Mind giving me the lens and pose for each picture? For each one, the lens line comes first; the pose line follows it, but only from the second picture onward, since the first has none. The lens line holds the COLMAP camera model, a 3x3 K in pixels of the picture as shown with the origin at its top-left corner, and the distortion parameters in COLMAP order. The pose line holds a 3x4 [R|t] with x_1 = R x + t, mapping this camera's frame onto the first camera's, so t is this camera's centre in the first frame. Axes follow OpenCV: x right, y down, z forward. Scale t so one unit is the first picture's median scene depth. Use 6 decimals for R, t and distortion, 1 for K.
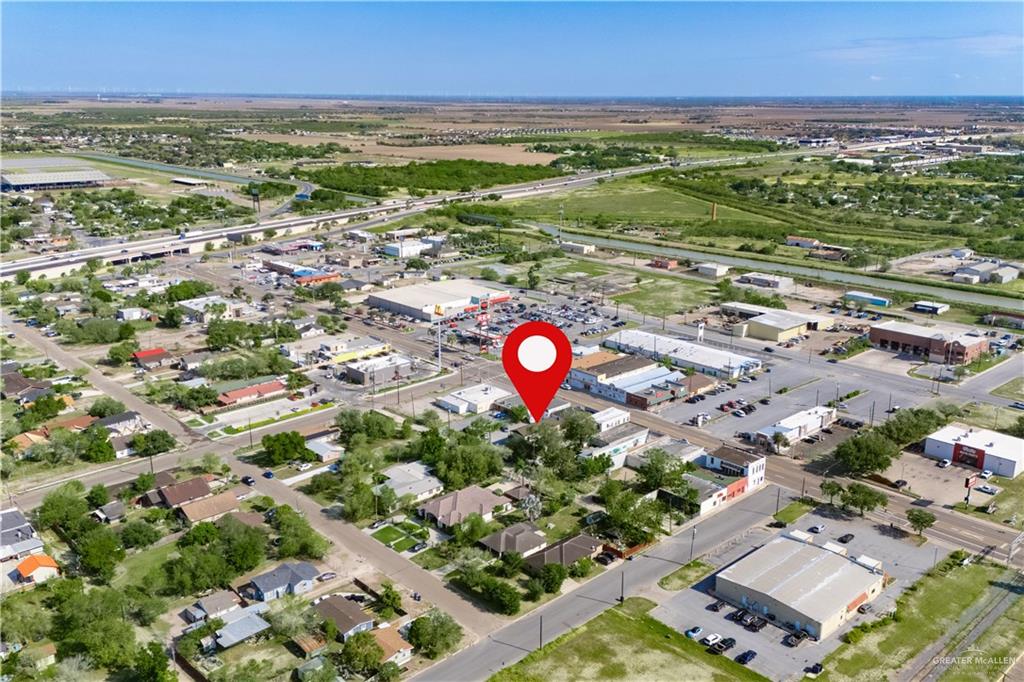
lens RADIAL K [[889.7, 0, 512.0], [0, 889.7, 341.0], [0, 0, 1]] dist [0.068502, -0.012335]
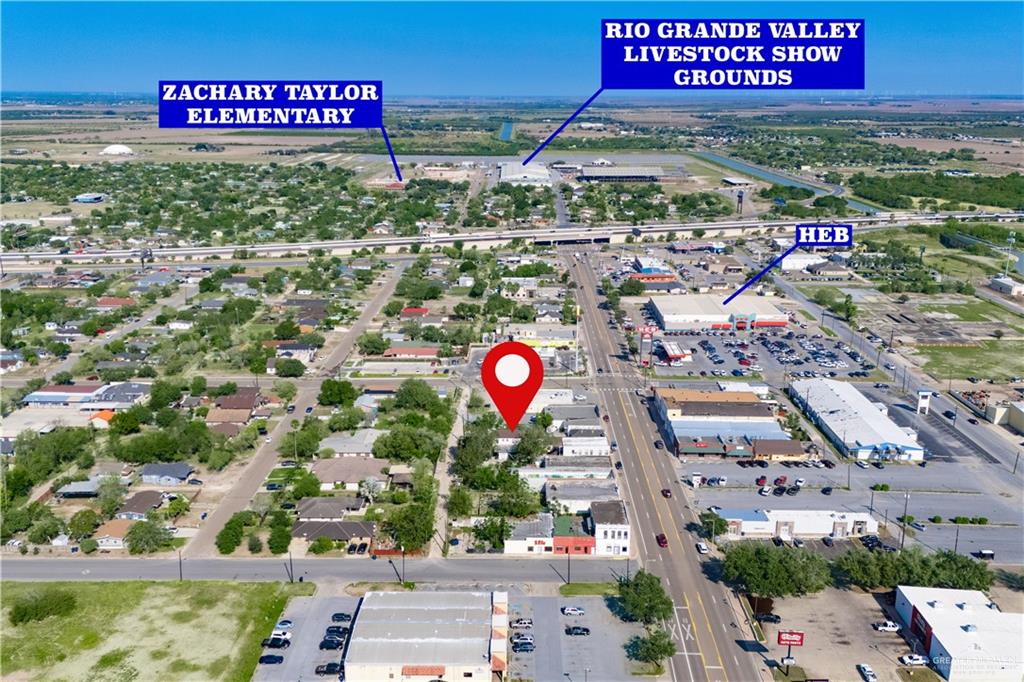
lens RADIAL K [[889.7, 0, 512.0], [0, 889.7, 341.0], [0, 0, 1]] dist [0.068502, -0.012335]
pose [[0.710595, 0.182433, -0.679539, 0.553076], [-0.184557, 0.980312, 0.070189, -0.058874], [0.678965, 0.075537, 0.730274, 0.220764]]
